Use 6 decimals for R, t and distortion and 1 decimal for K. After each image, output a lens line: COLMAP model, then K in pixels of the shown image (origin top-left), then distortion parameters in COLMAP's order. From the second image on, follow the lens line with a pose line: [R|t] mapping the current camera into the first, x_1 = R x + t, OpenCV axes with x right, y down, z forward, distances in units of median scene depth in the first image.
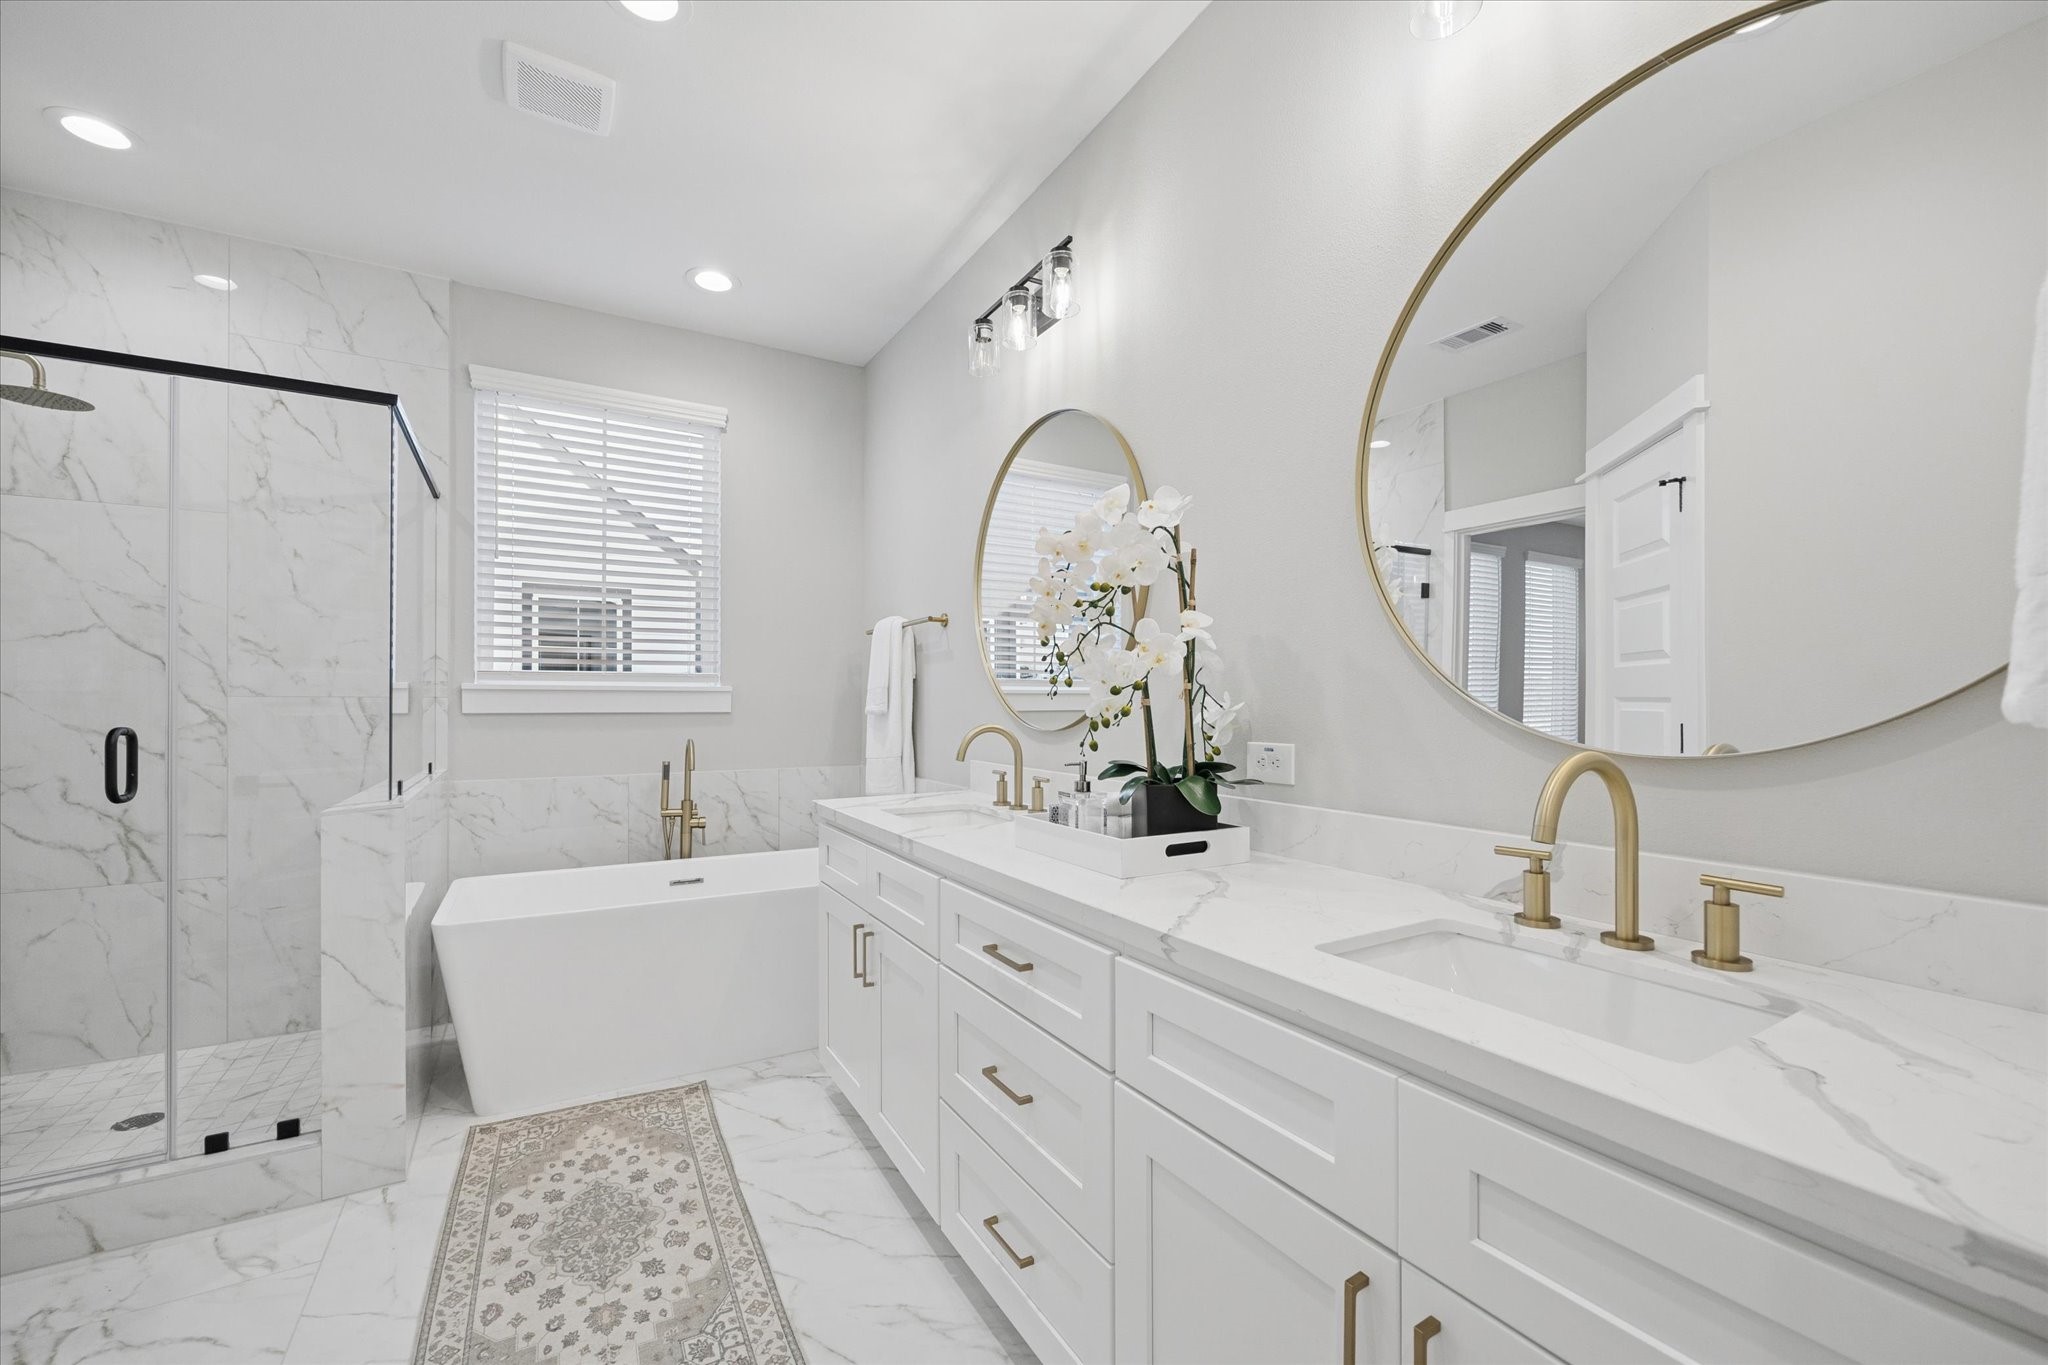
lens RADIAL K [[797.5, 0, 1023.6], [0, 797.5, 710.3], [0, 0, 1]] dist [-0.004055, 0.000387]
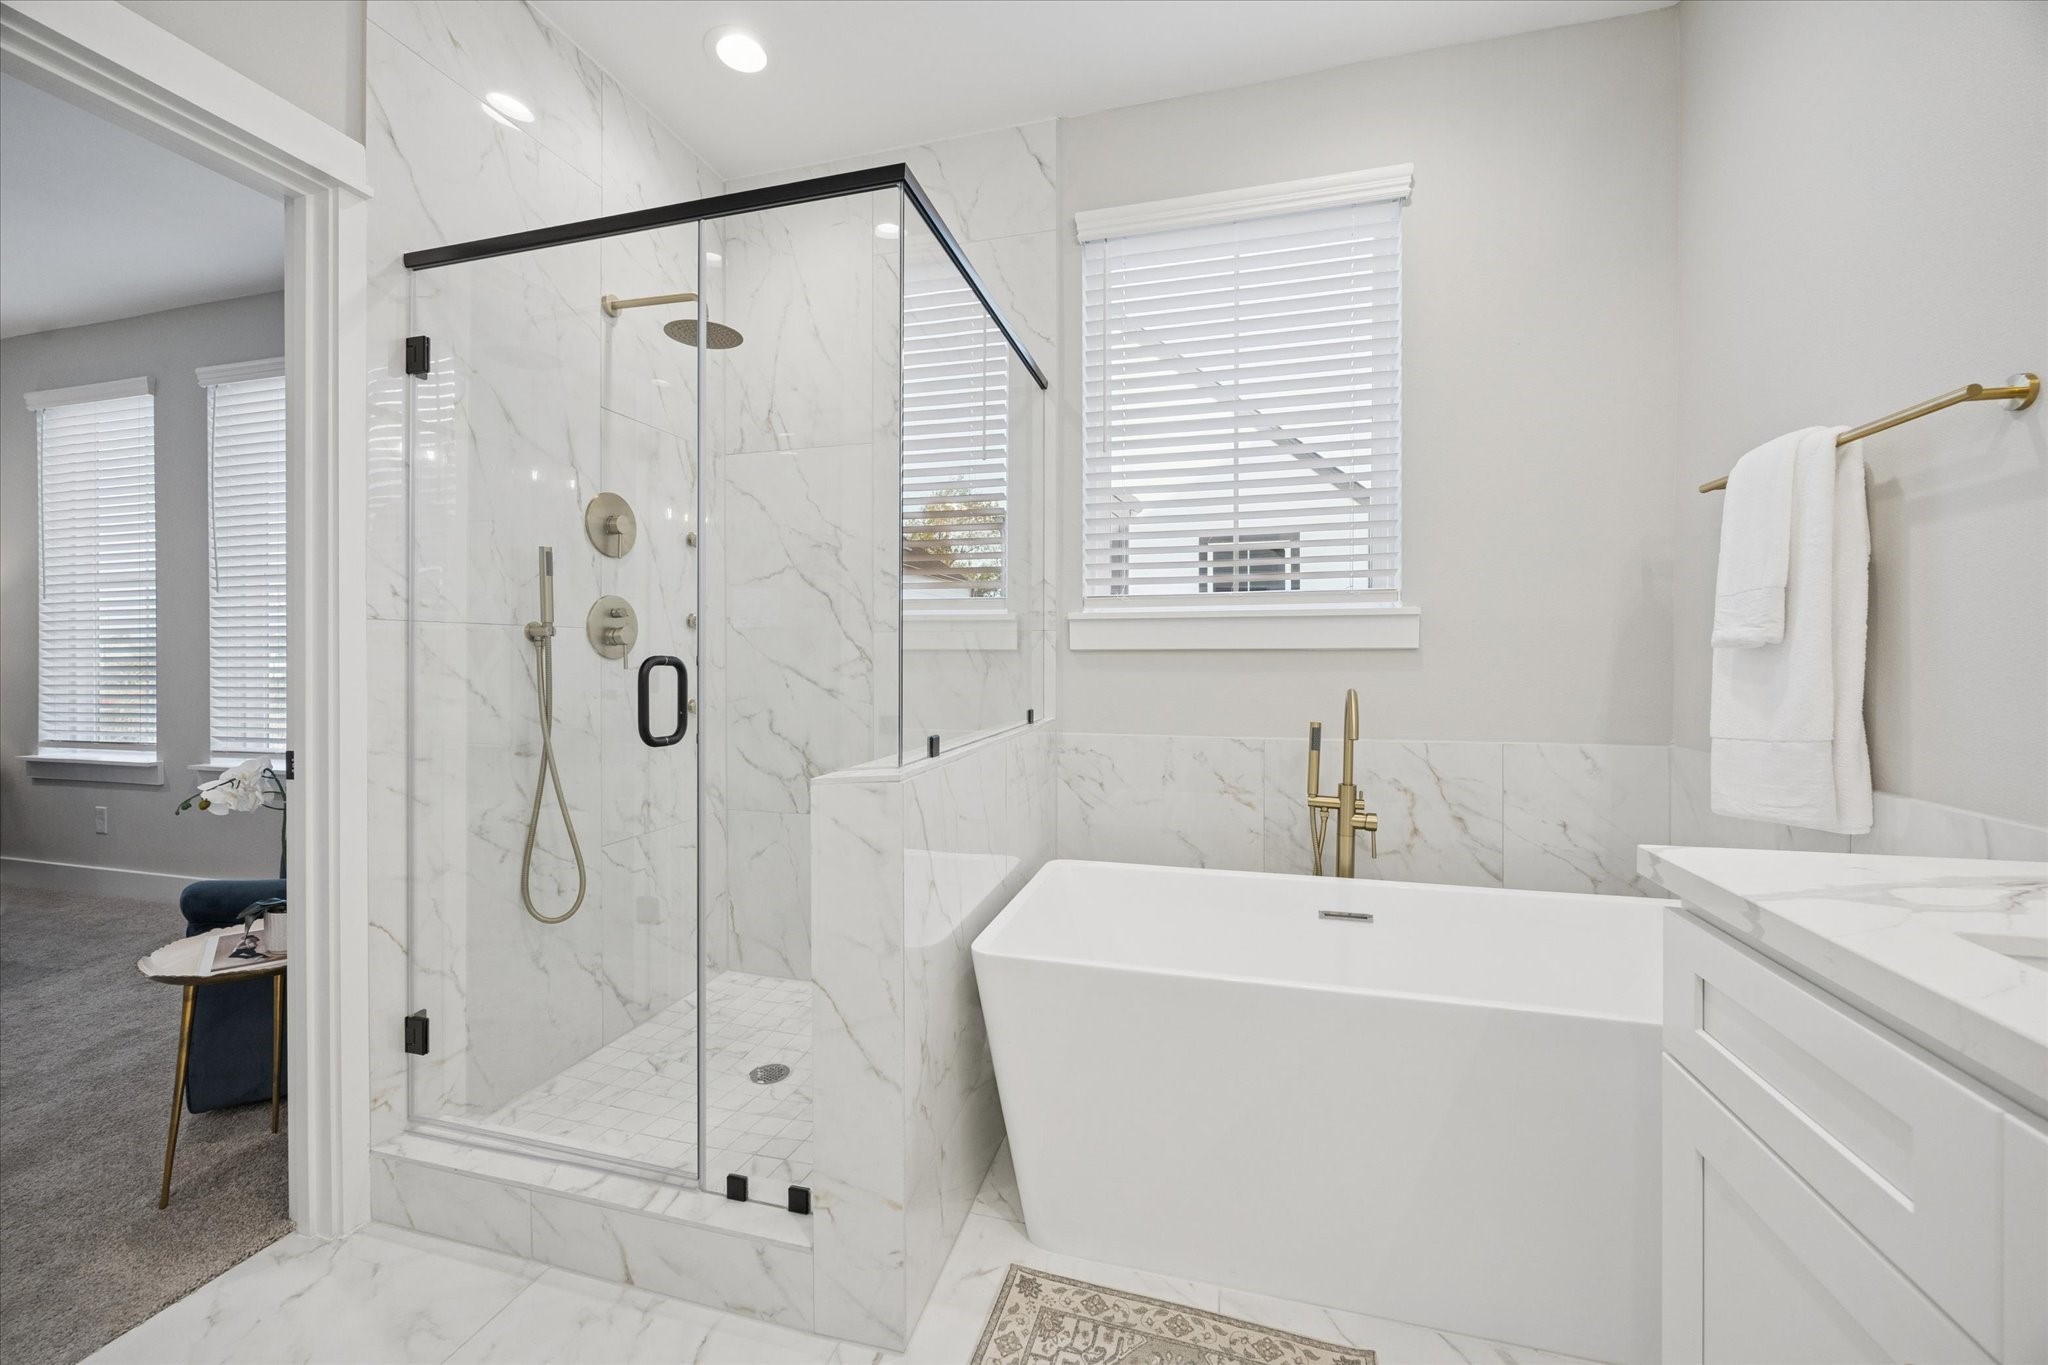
lens RADIAL K [[797.5, 0, 1013.6], [0, 797.5, 661.2], [0, 0, 1]] dist [-0.004055, 0.000387]
pose [[0.689812, 0.001276, -0.723988, -0.179455], [-0.001066, 0.999999, 0.000747, 0.016943], [0.723988, 0.000256, 0.689812, 0.453613]]
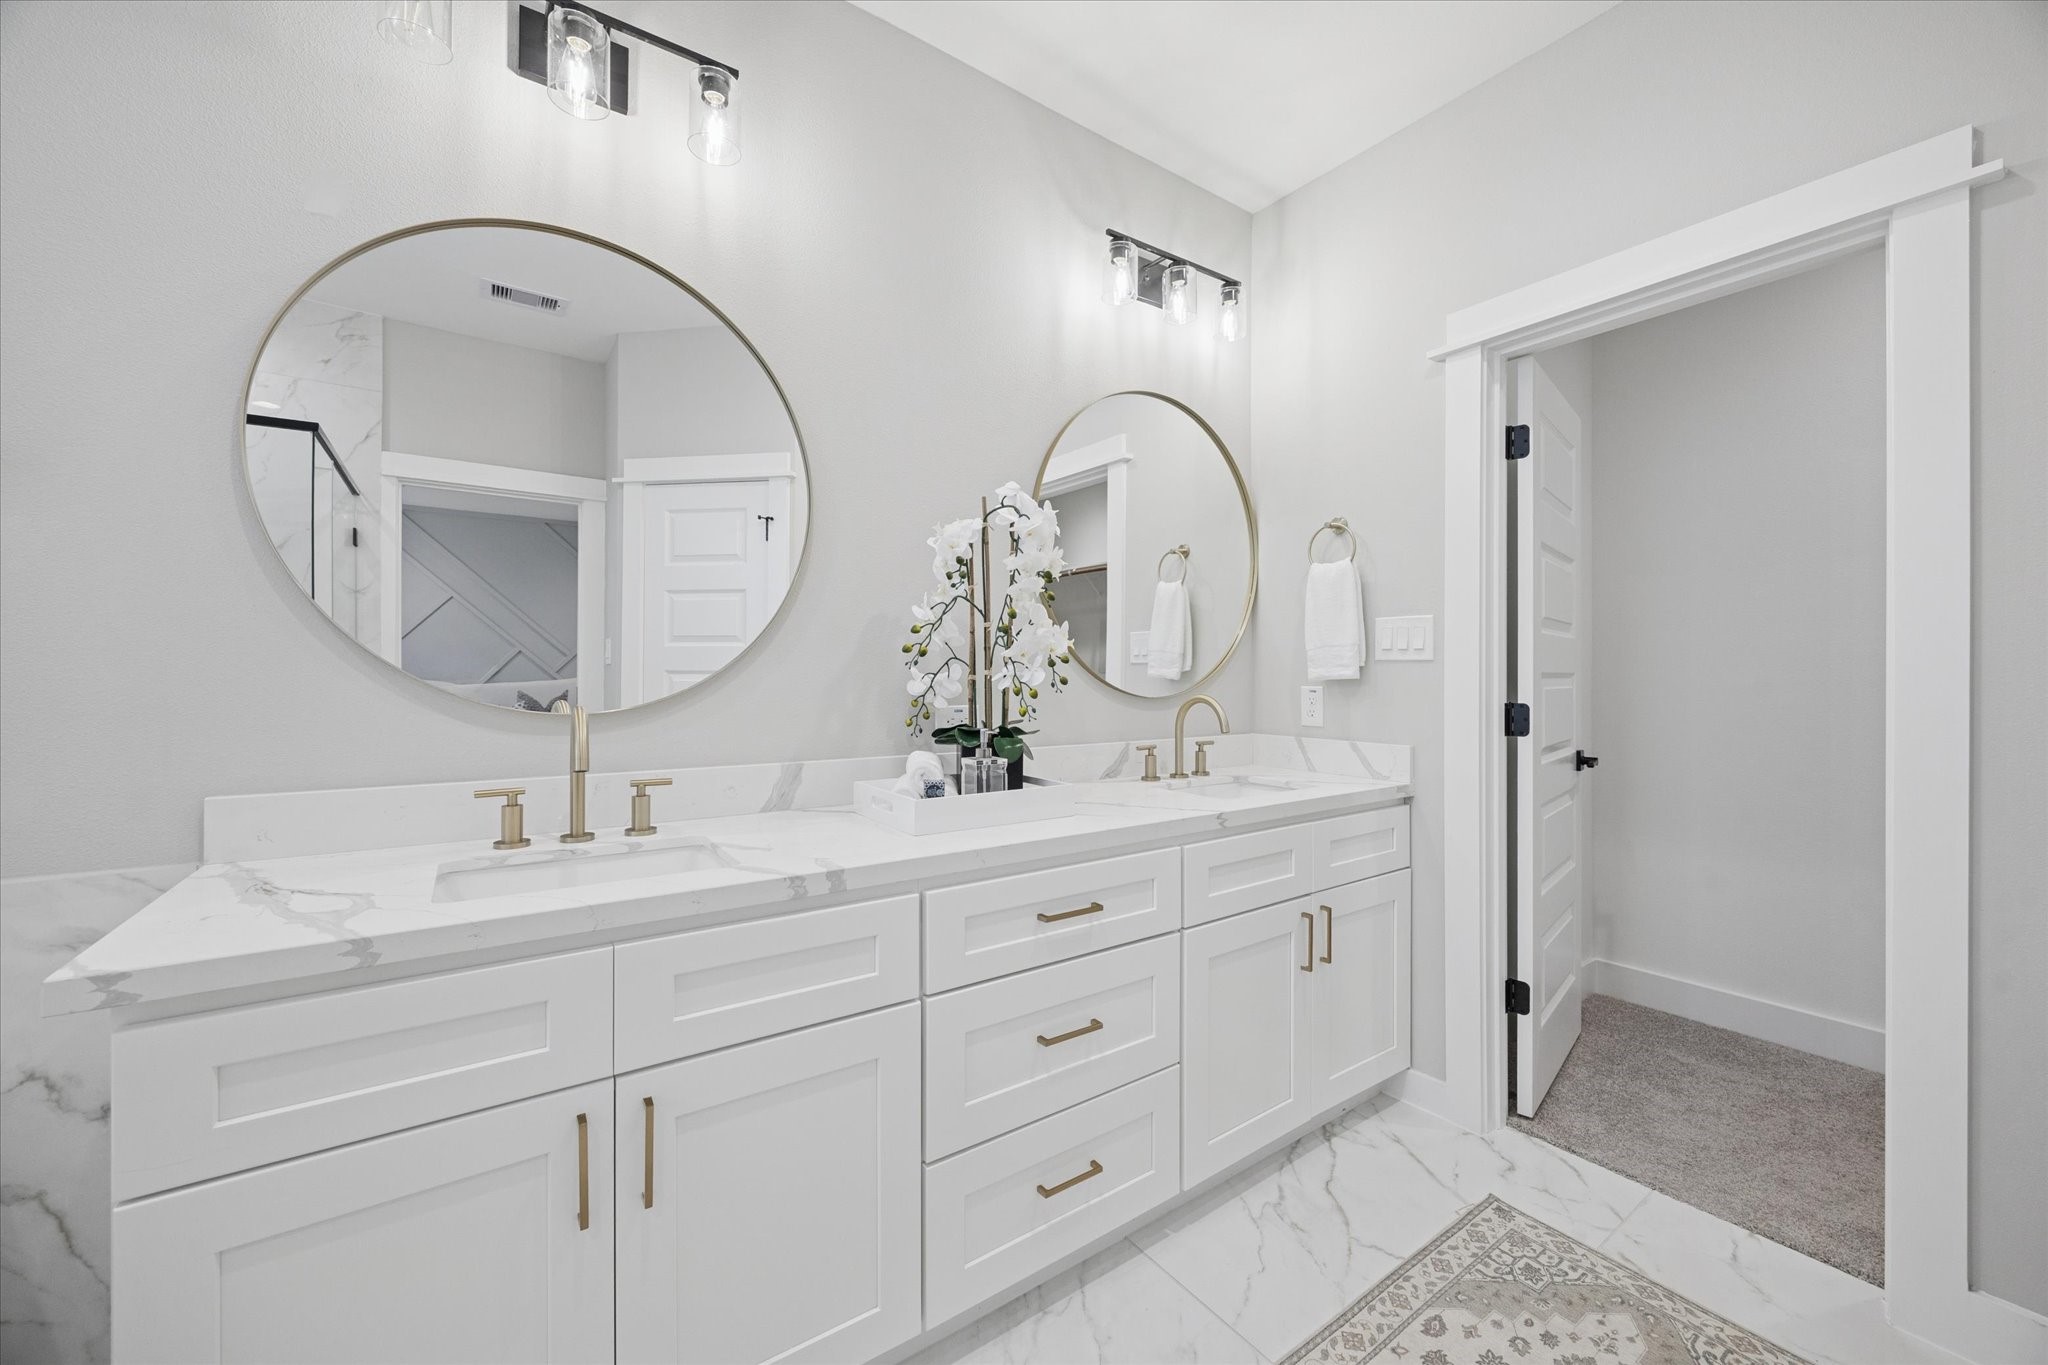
lens RADIAL K [[778.9, 0, 1019.7], [0, 778.9, 677.3], [0, 0, 1]] dist [-0.002523, 0.000553]
pose [[-0.065345, -0.002220, 0.997860, -0.554586], [0.005694, 0.999980, 0.002598, -0.003742], [-0.997846, 0.005852, -0.065332, 0.596014]]
